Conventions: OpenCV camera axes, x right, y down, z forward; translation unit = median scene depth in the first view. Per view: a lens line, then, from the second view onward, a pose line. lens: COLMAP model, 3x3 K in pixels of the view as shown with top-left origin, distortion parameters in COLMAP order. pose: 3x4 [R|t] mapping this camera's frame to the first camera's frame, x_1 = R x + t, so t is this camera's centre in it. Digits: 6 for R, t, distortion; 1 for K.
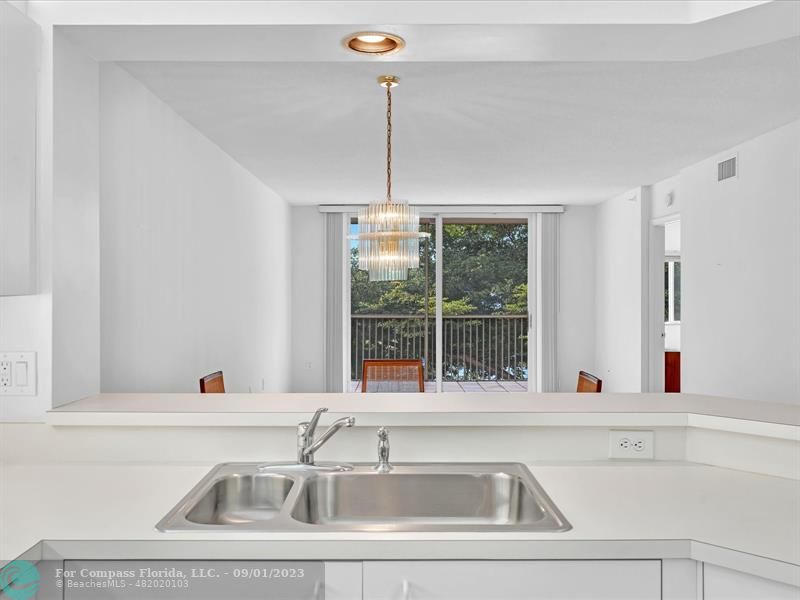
lens RADIAL K [[693.6, 0, 395.9], [0, 693.6, 294.3], [0, 0, 1]] dist [-0.001529, -0.004247]
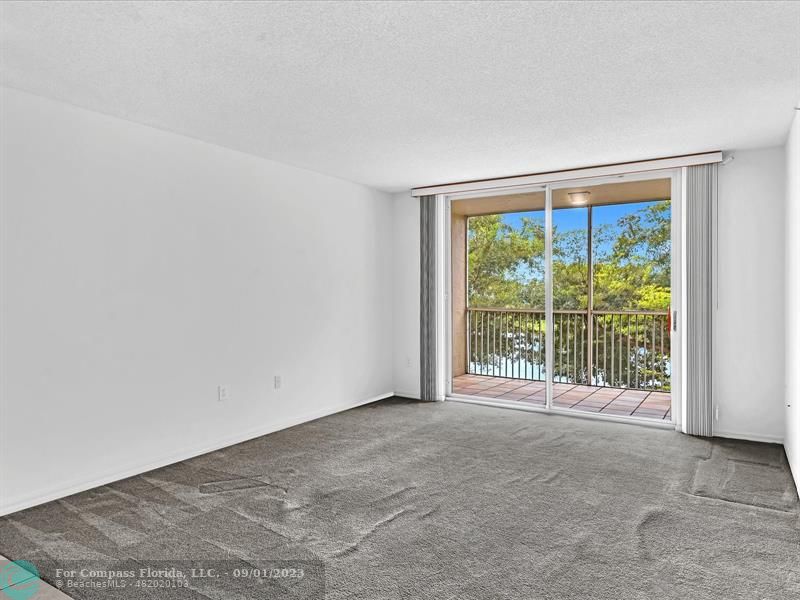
lens RADIAL K [[526.6, 0, 396.1], [0, 526.6, 295.1], [0, 0, 1]] dist [-0.002959, 0.000408]
pose [[0.842692, 0.002521, -0.538390, 0.249768], [0.000539, 0.999985, 0.005527, 0.009272], [0.538395, -0.004948, 0.842678, 0.396049]]
